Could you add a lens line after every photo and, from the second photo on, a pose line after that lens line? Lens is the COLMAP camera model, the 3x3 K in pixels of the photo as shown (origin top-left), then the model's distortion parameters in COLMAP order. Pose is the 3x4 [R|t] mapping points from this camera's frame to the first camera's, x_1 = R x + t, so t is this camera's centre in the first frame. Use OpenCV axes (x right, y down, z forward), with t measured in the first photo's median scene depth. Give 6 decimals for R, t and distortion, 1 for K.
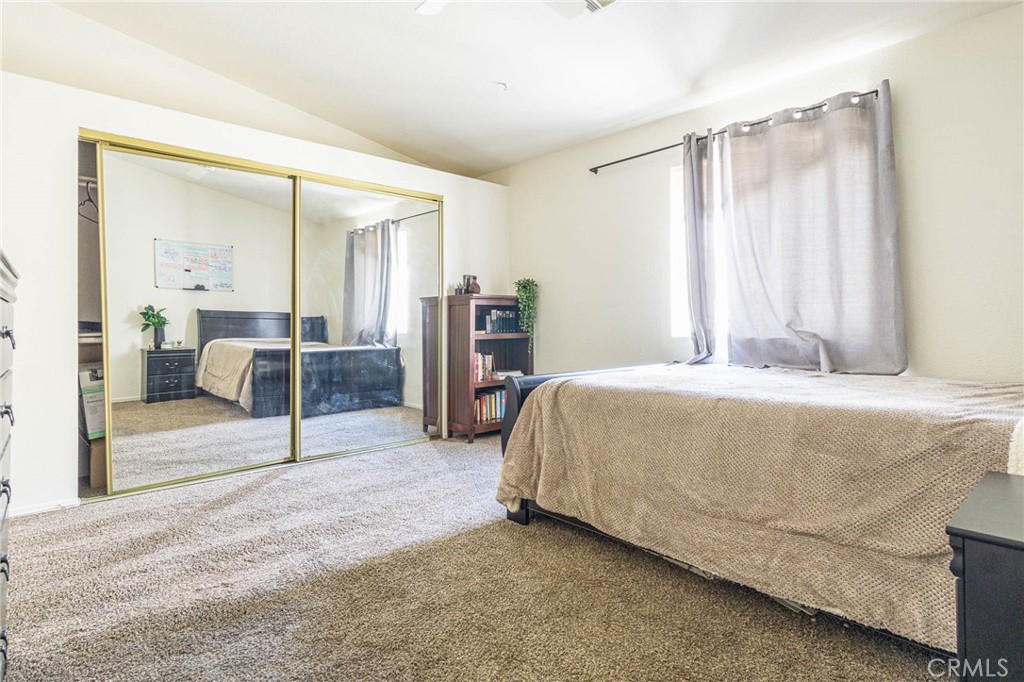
lens RADIAL K [[553.8, 0, 515.0], [0, 553.8, 338.1], [0, 0, 1]] dist [0.004937, 0.001304]
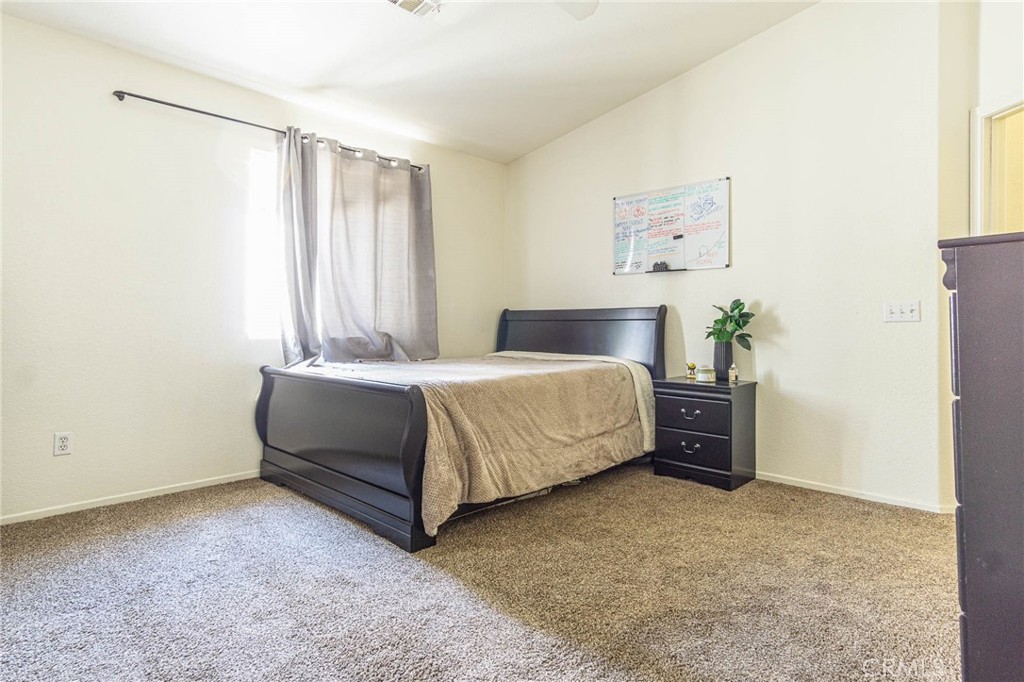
lens RADIAL K [[553.8, 0, 515.0], [0, 553.8, 338.1], [0, 0, 1]] dist [0.004937, 0.001304]
pose [[-0.068660, -0.024881, 0.997330, -0.767656], [0.022591, 0.999394, 0.026487, -0.023385], [-0.997384, 0.024349, -0.068057, 0.783003]]
